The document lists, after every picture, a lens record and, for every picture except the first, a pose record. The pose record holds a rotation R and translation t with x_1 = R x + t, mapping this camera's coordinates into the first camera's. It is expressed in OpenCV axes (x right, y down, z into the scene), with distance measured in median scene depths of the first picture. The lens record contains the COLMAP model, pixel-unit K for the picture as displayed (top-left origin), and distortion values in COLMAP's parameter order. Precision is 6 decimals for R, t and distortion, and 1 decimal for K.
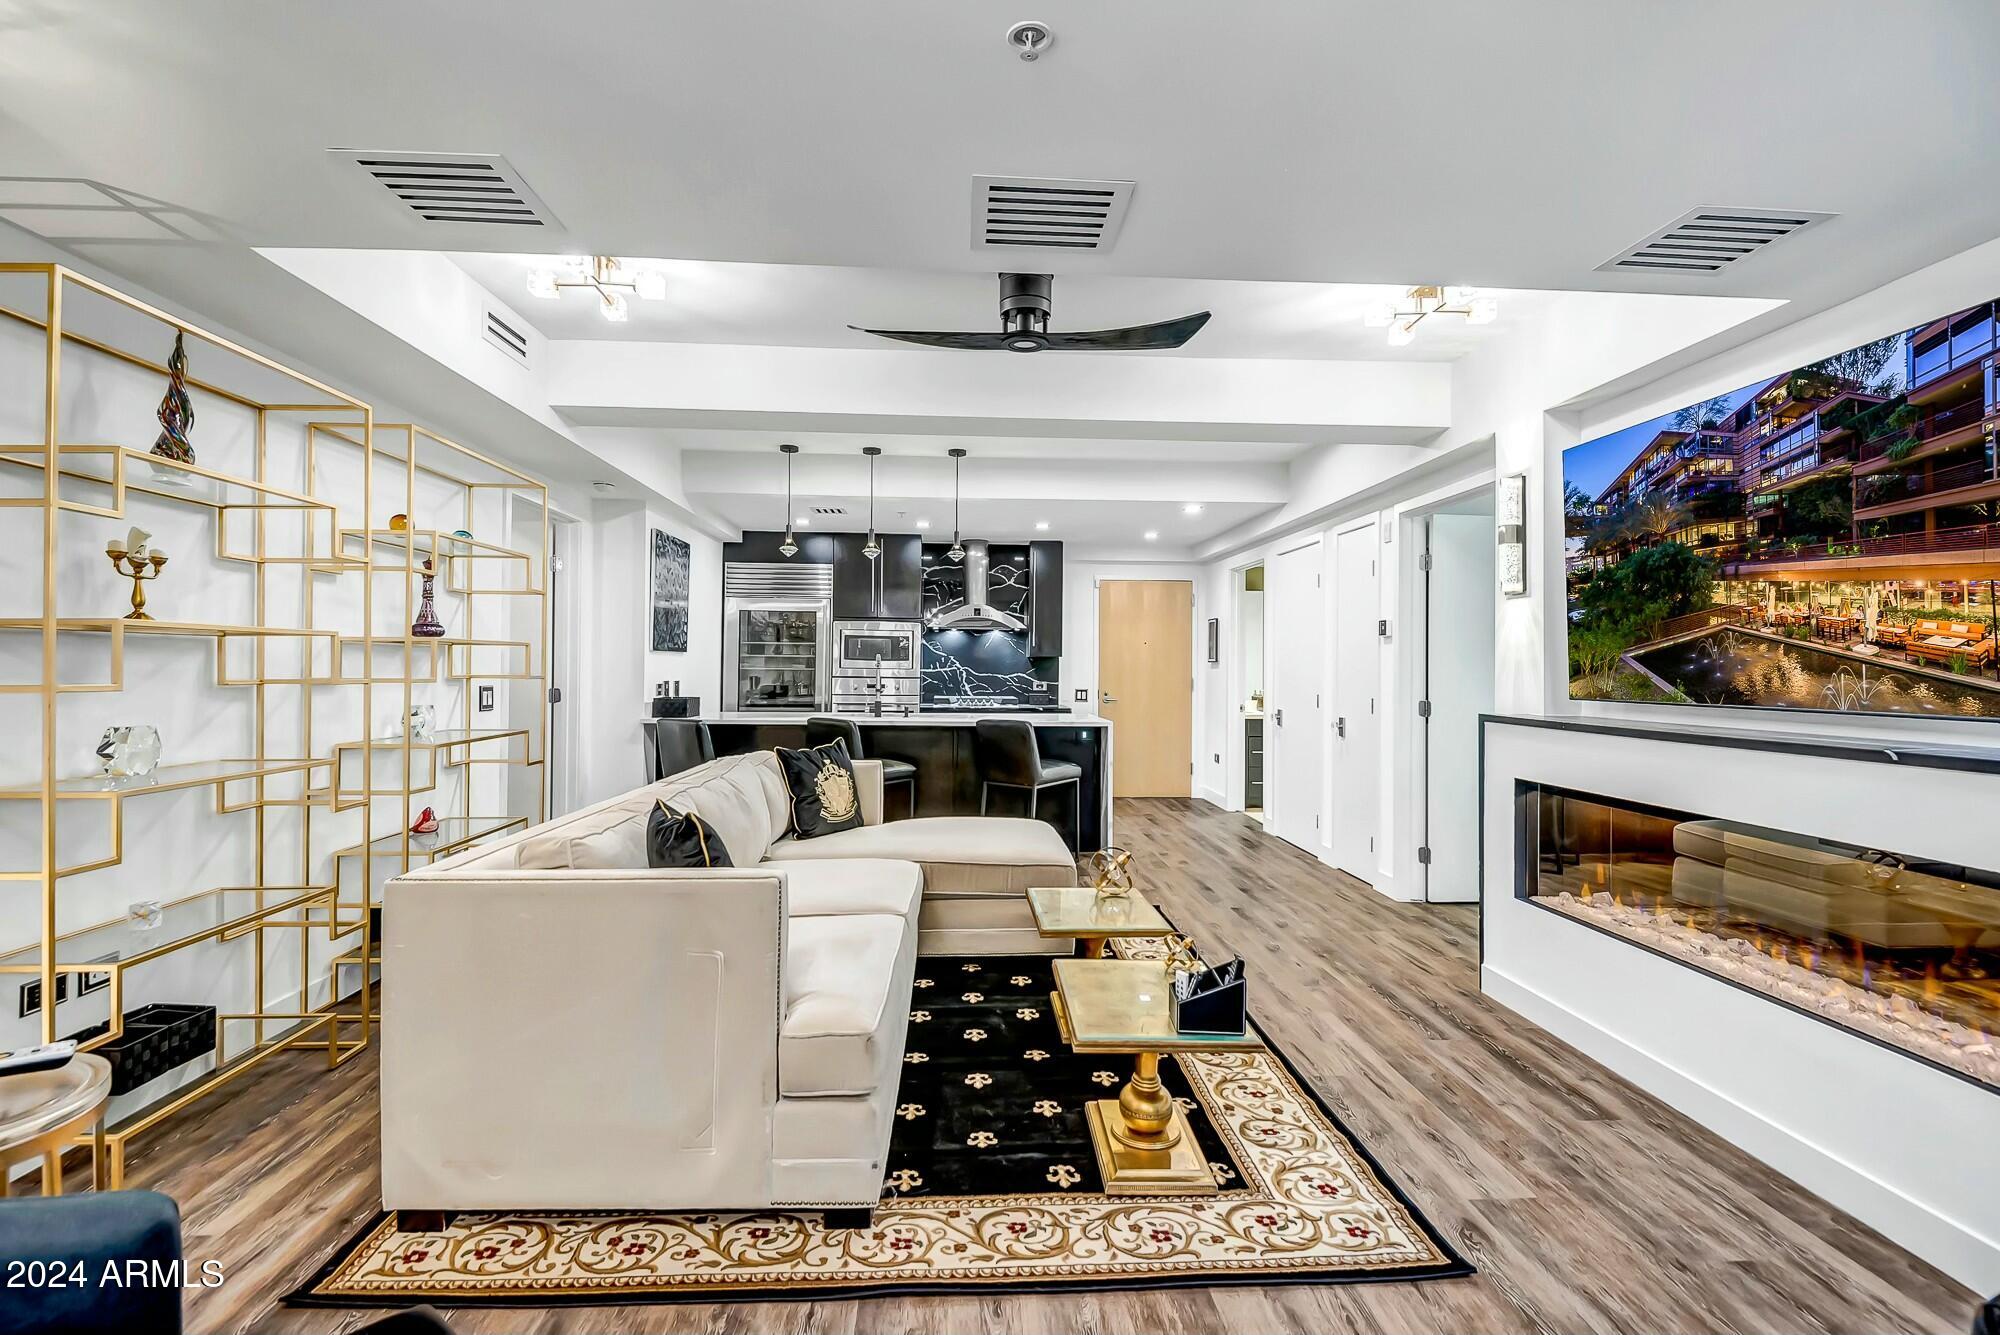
lens RADIAL K [[1005.6, 0, 1031.8], [0, 1005.6, 698.4], [0, 0, 1]] dist [0.027498, -0.000096]
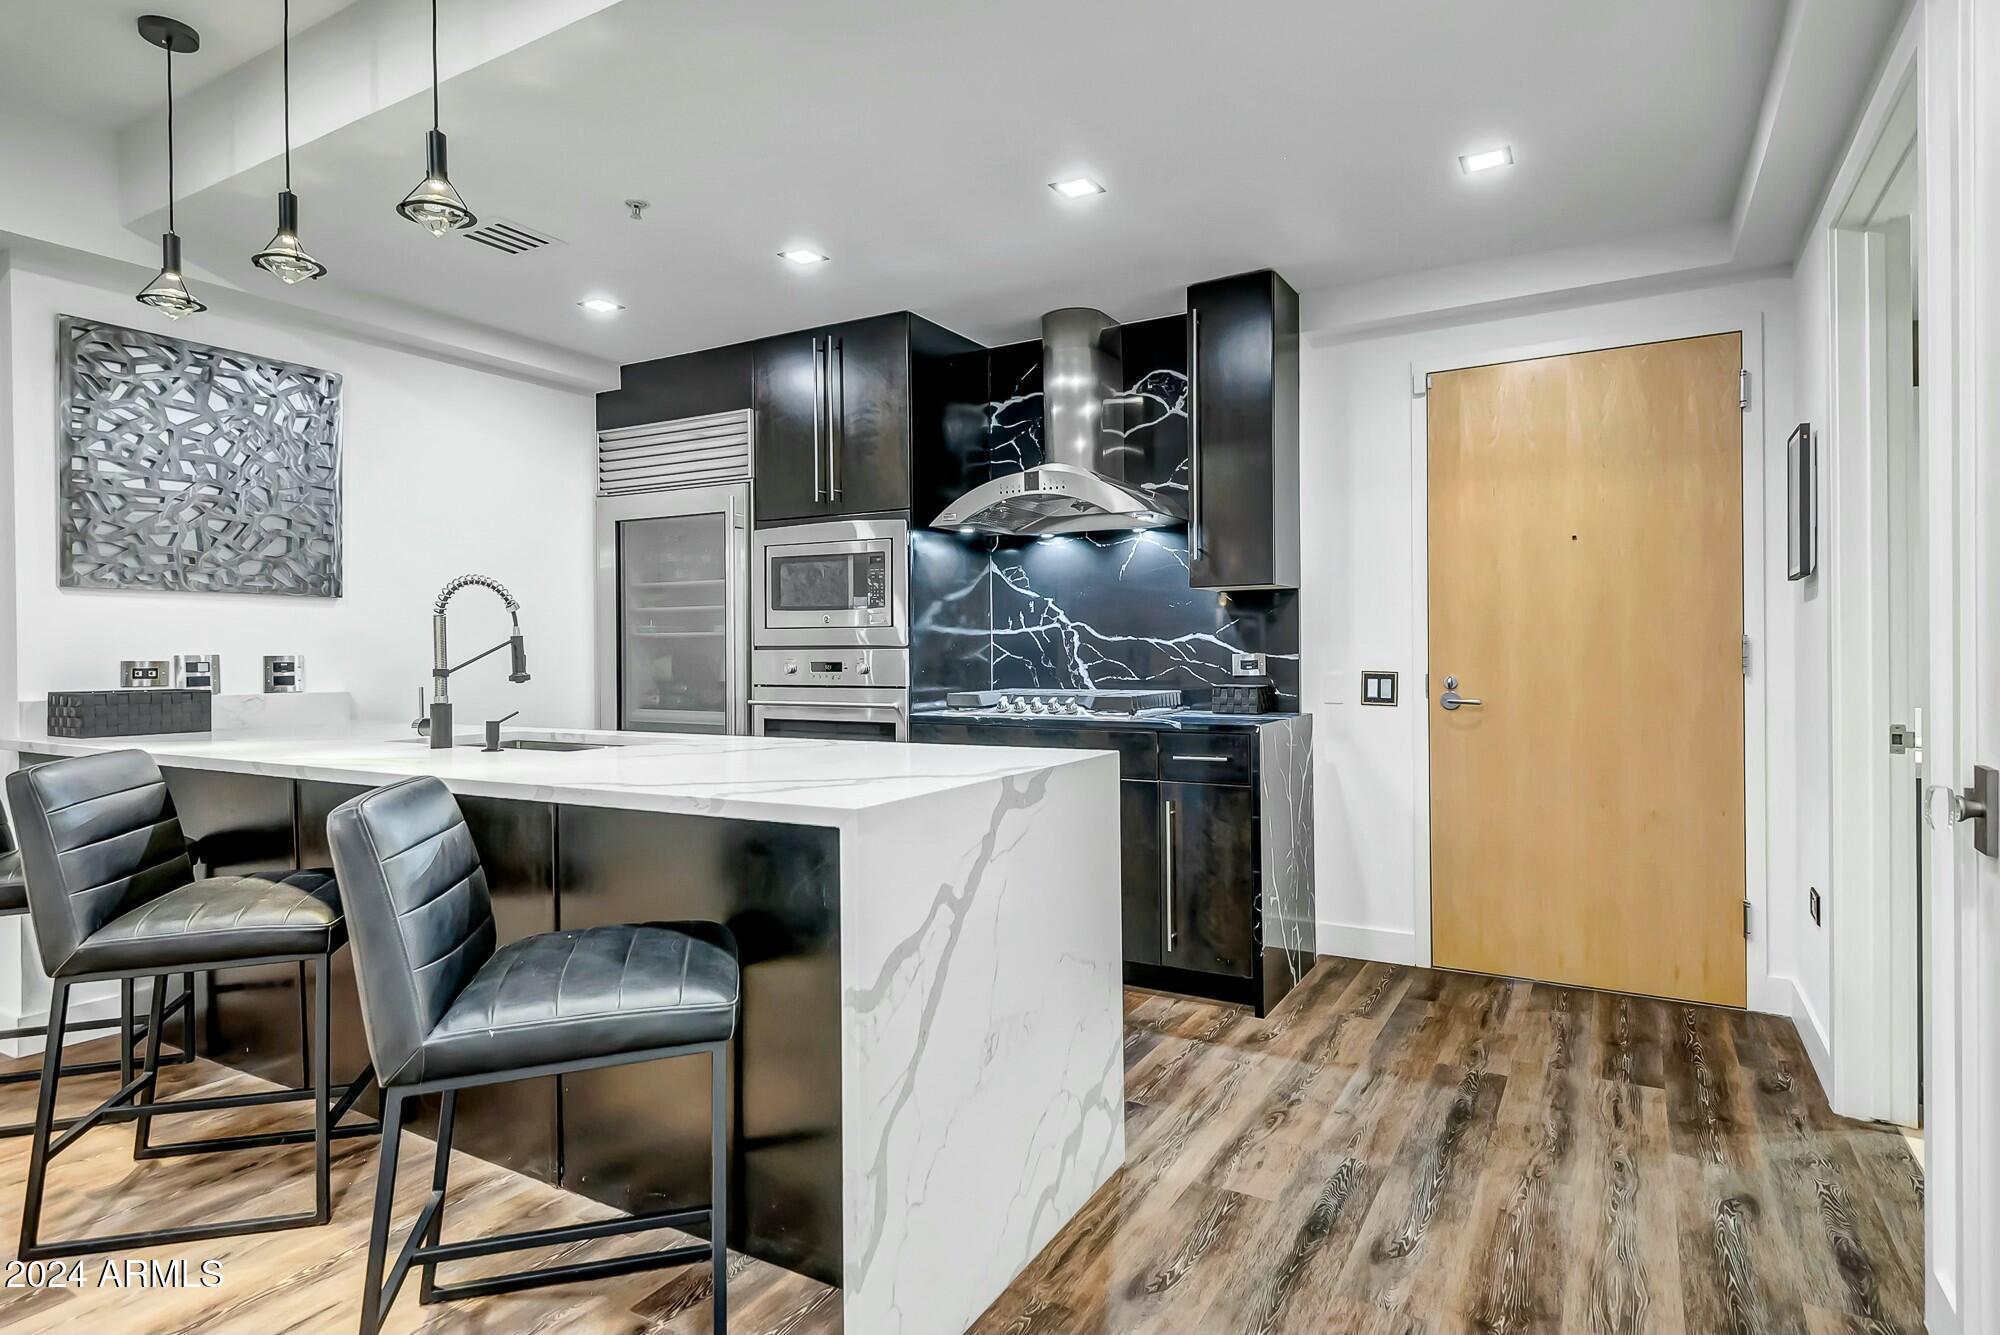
lens RADIAL K [[1078.8, 0, 1000.0], [0, 1078.8, 667.5], [0, 0, 1]] dist [0.027899, -0.021173]
pose [[0.807491, -0.006216, -0.589847, 0.183675], [-0.005832, 0.999811, -0.018519, -0.002914], [0.589851, 0.018394, 0.807302, 0.622764]]
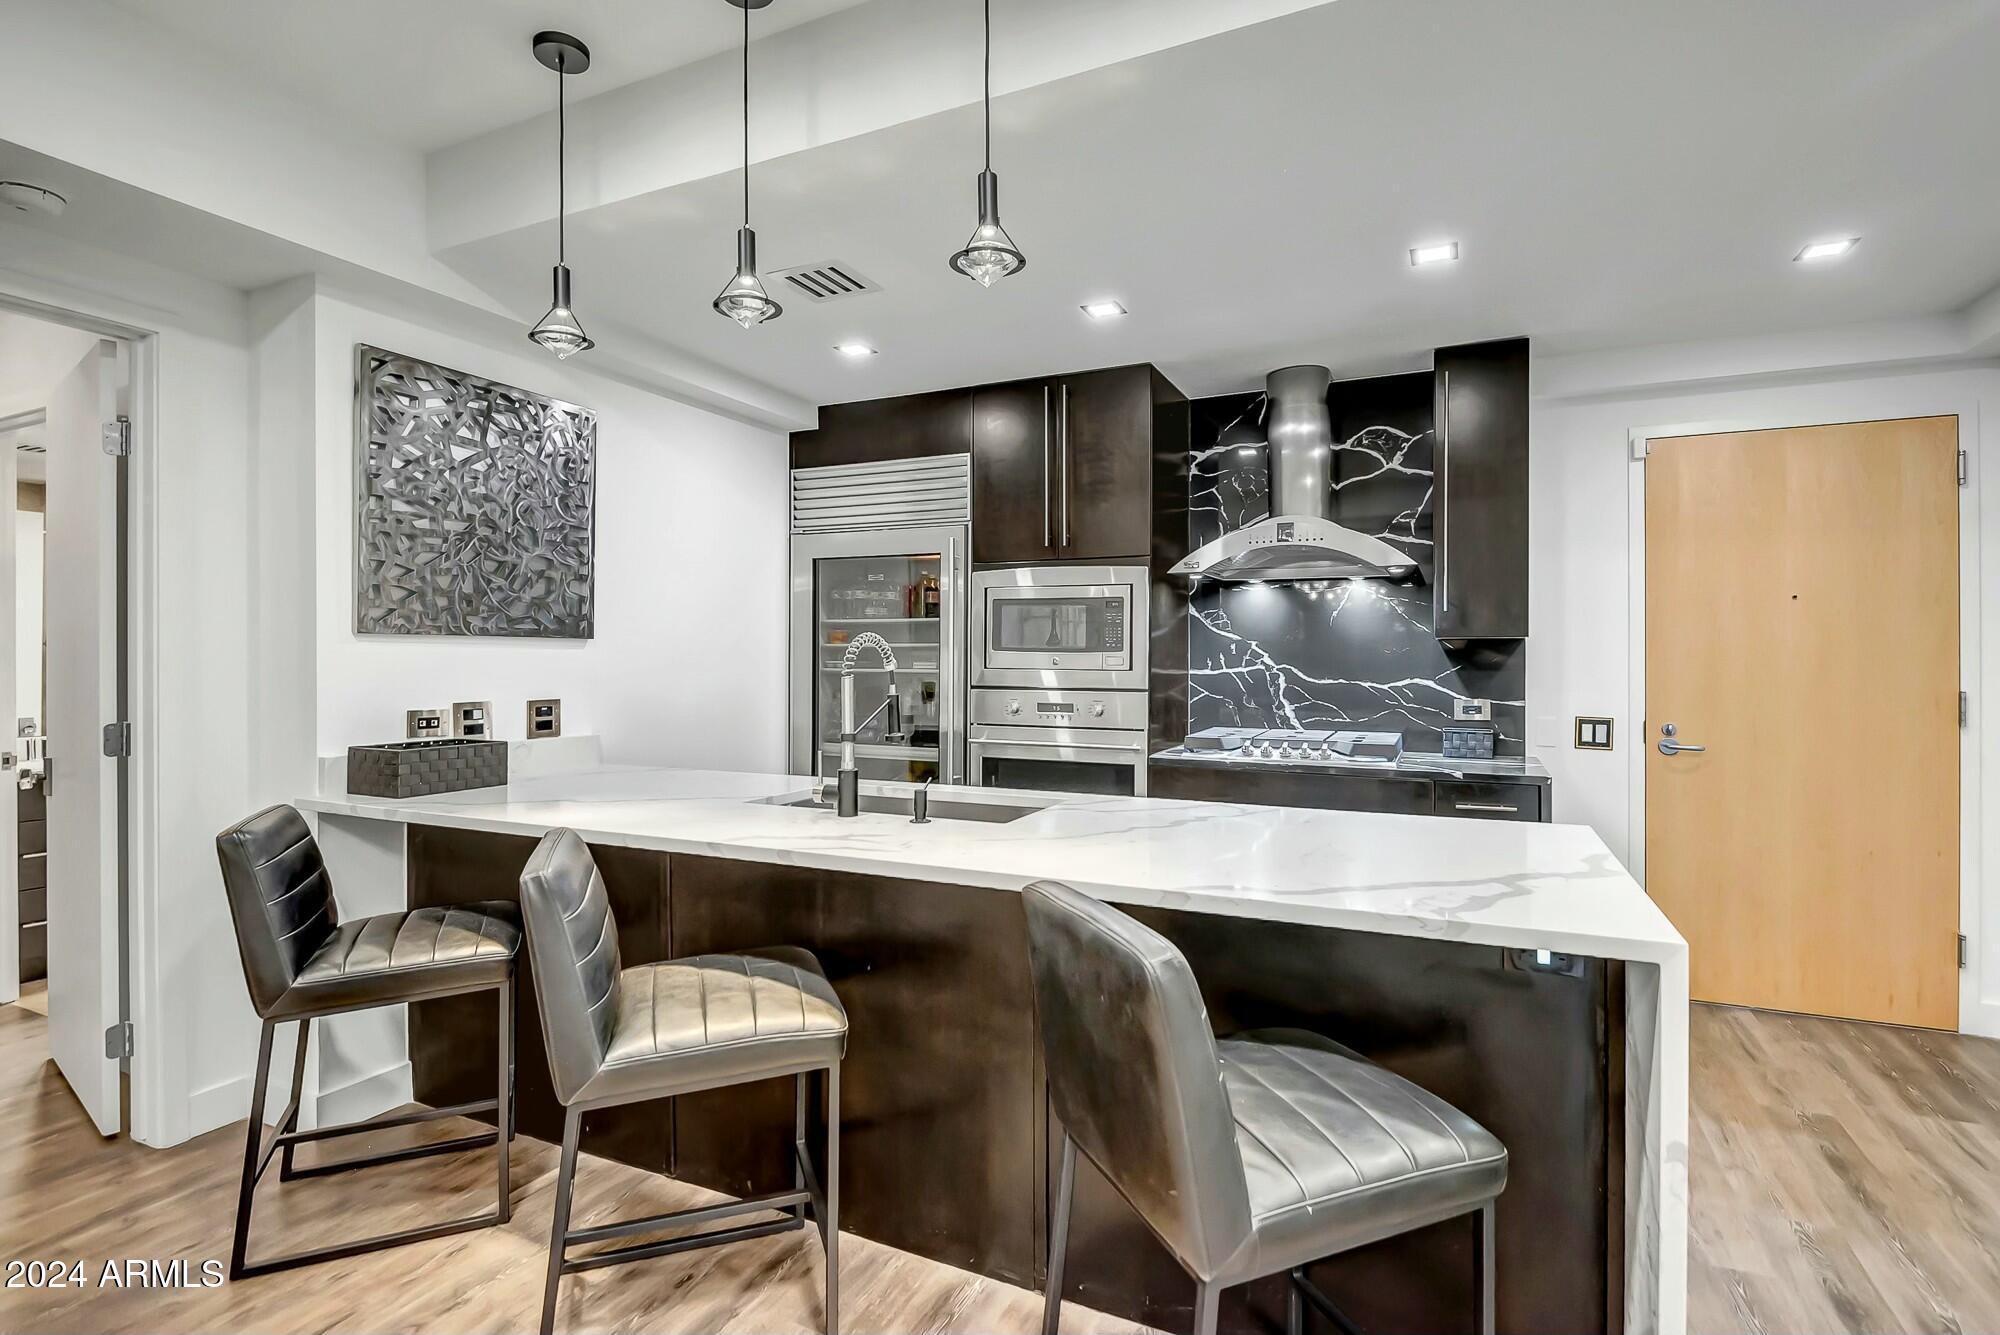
lens RADIAL K [[971.8, 0, 992.0], [0, 971.8, 666.4], [0, 0, 1]] dist [0.017515, -0.021083]
pose [[0.853087, -0.003016, -0.521760, 0.050325], [-0.011230, 0.999646, -0.024140, -0.018752], [0.521648, 0.026453, 0.852751, 0.575677]]
